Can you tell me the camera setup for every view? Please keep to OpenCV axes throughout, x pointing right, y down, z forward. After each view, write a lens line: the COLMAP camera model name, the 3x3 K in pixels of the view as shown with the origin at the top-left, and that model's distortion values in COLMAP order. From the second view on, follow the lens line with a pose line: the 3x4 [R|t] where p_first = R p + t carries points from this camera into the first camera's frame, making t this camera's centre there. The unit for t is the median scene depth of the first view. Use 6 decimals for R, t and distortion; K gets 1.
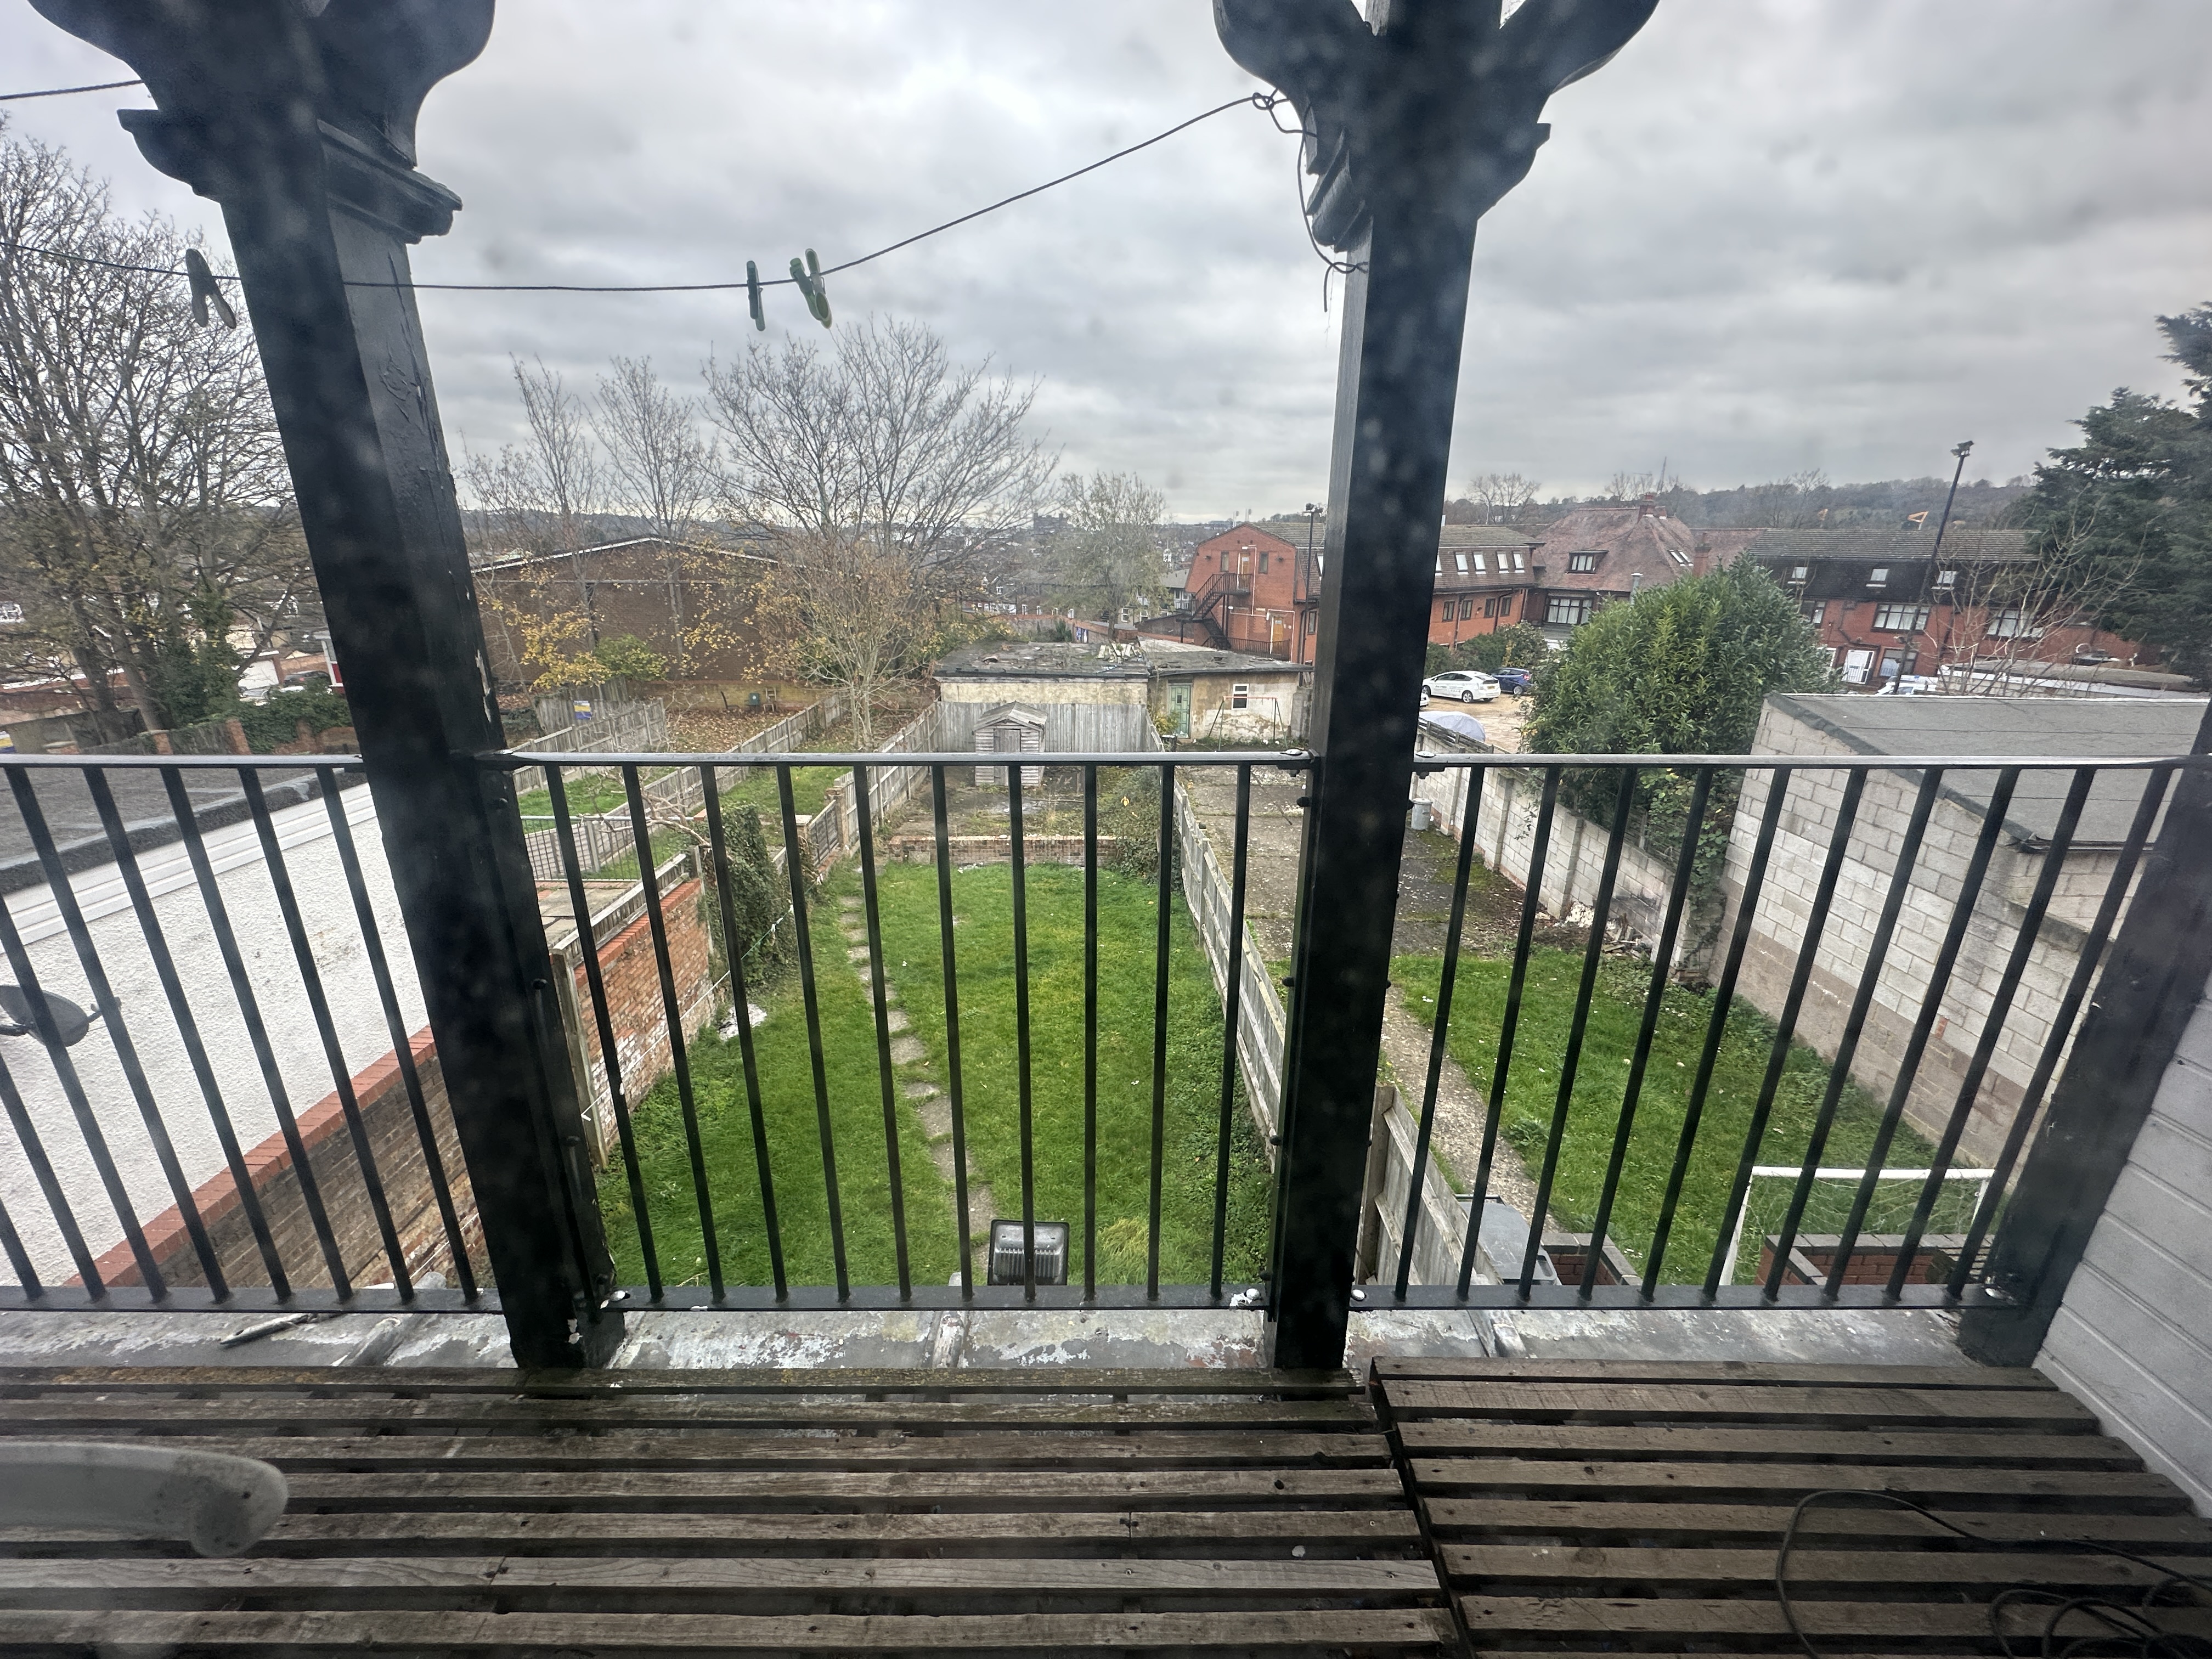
lens RADIAL K [[879.1, 0, 1096.6], [0, 879.1, 829.7], [0, 0, 1]] dist [-0.001463, 0.000117]
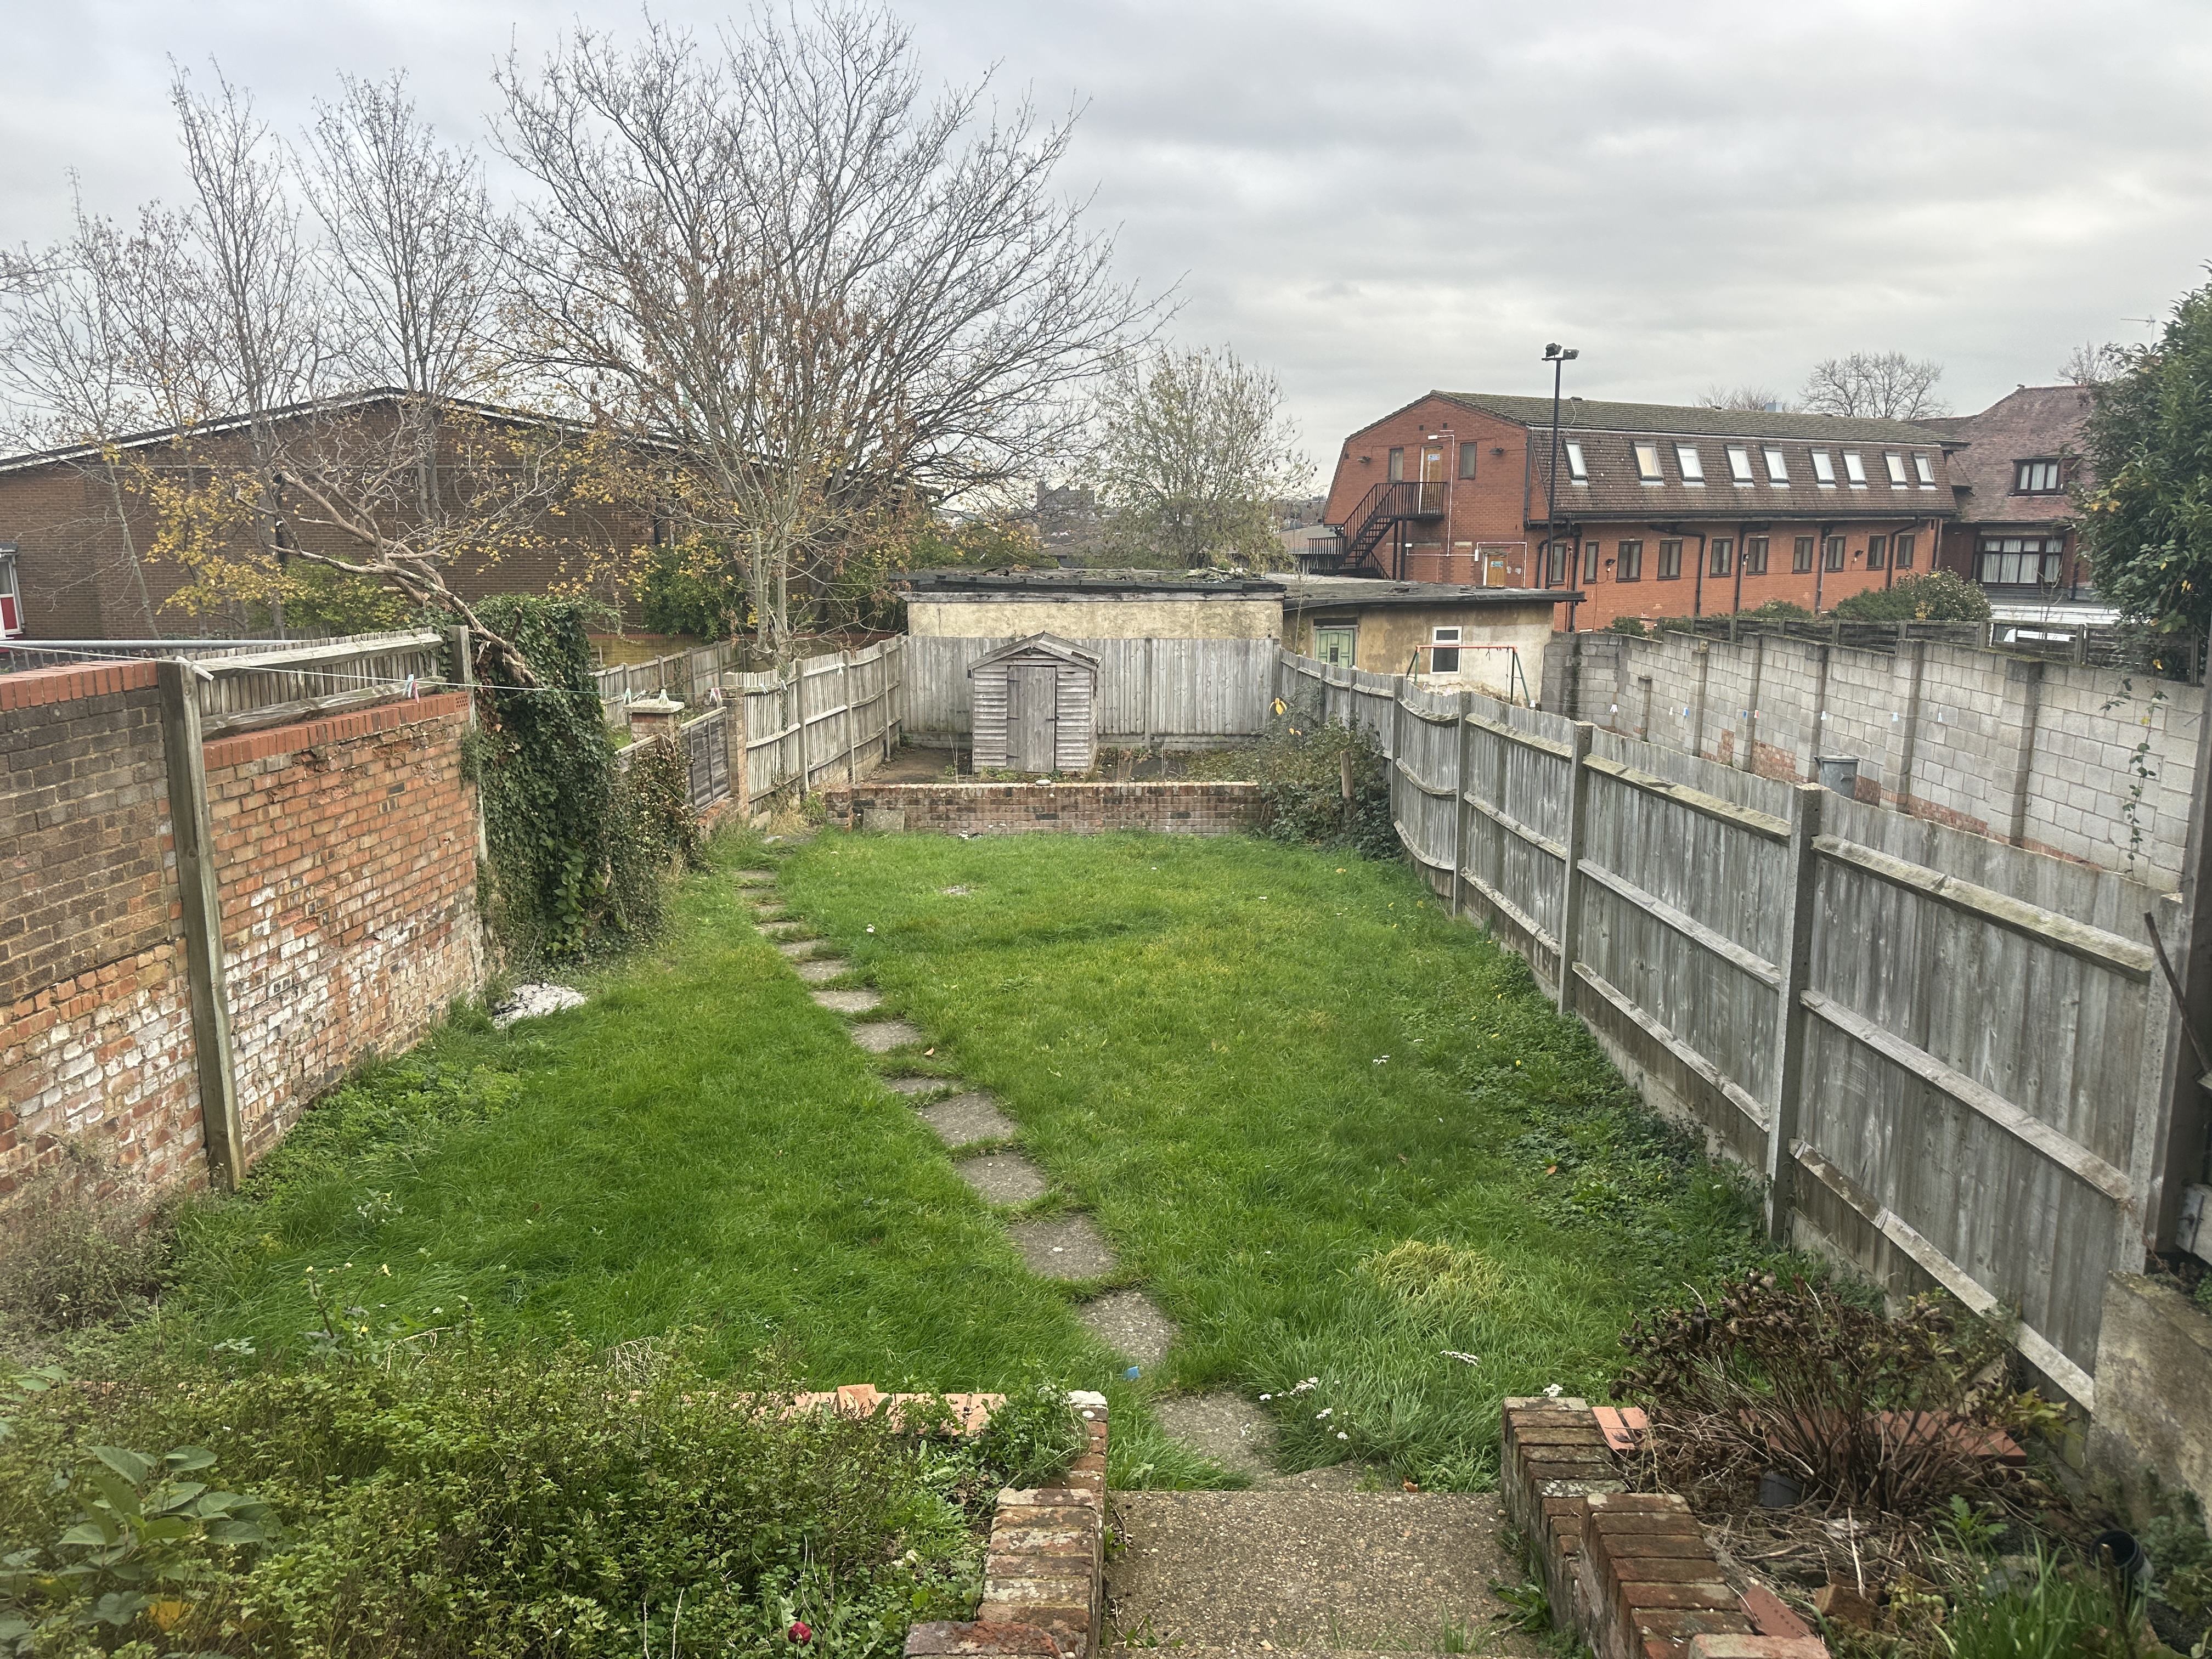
lens RADIAL K [[1537.3, 0, 1101.8], [0, 1537.3, 846.6], [0, 0, 1]] dist [0.089910, -0.113651]
pose [[0.999622, -0.004518, -0.027130, -0.025927], [0.001217, 0.992714, -0.120487, 0.087103], [0.027477, 0.120409, 0.992344, 0.054773]]
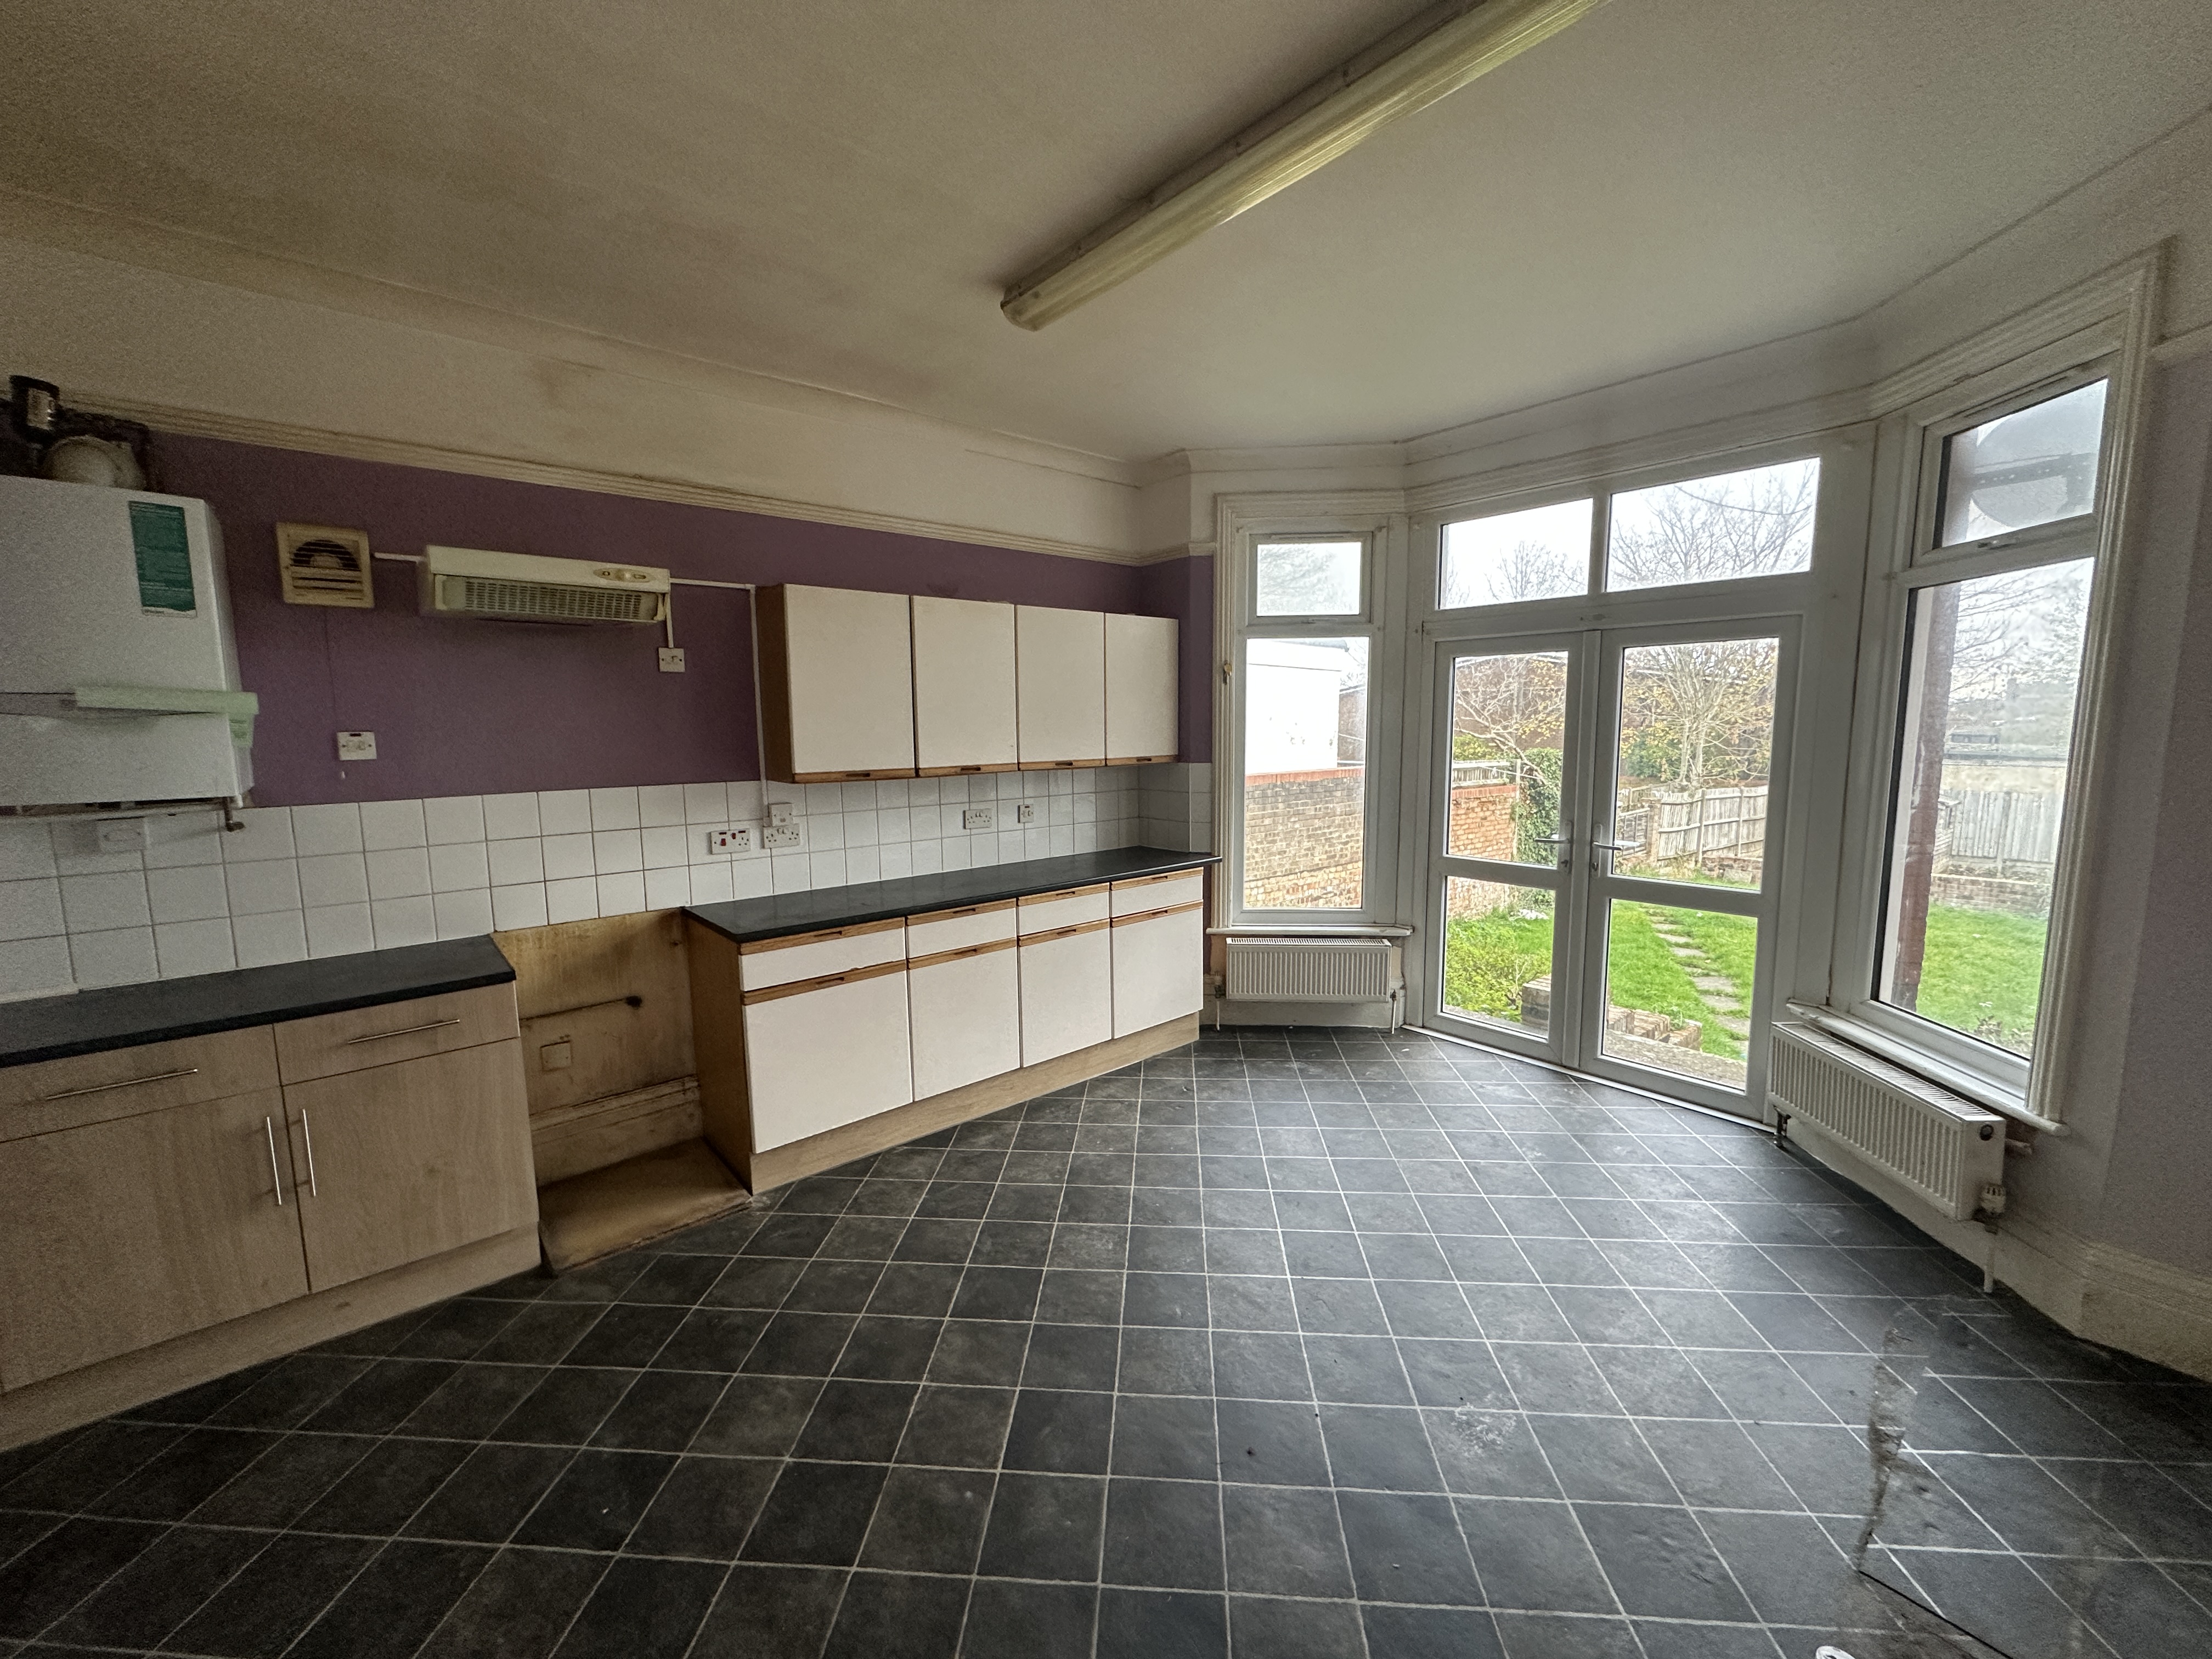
lens RADIAL K [[879.1, 0, 1096.6], [0, 879.1, 829.7], [0, 0, 1]] dist [-0.001463, 0.000117]
pose [[0.647231, 0.084011, -0.757650, 0.037076], [-0.232294, 0.968373, -0.091063, 0.128210], [0.726038, 0.234937, 0.646276, -0.073517]]
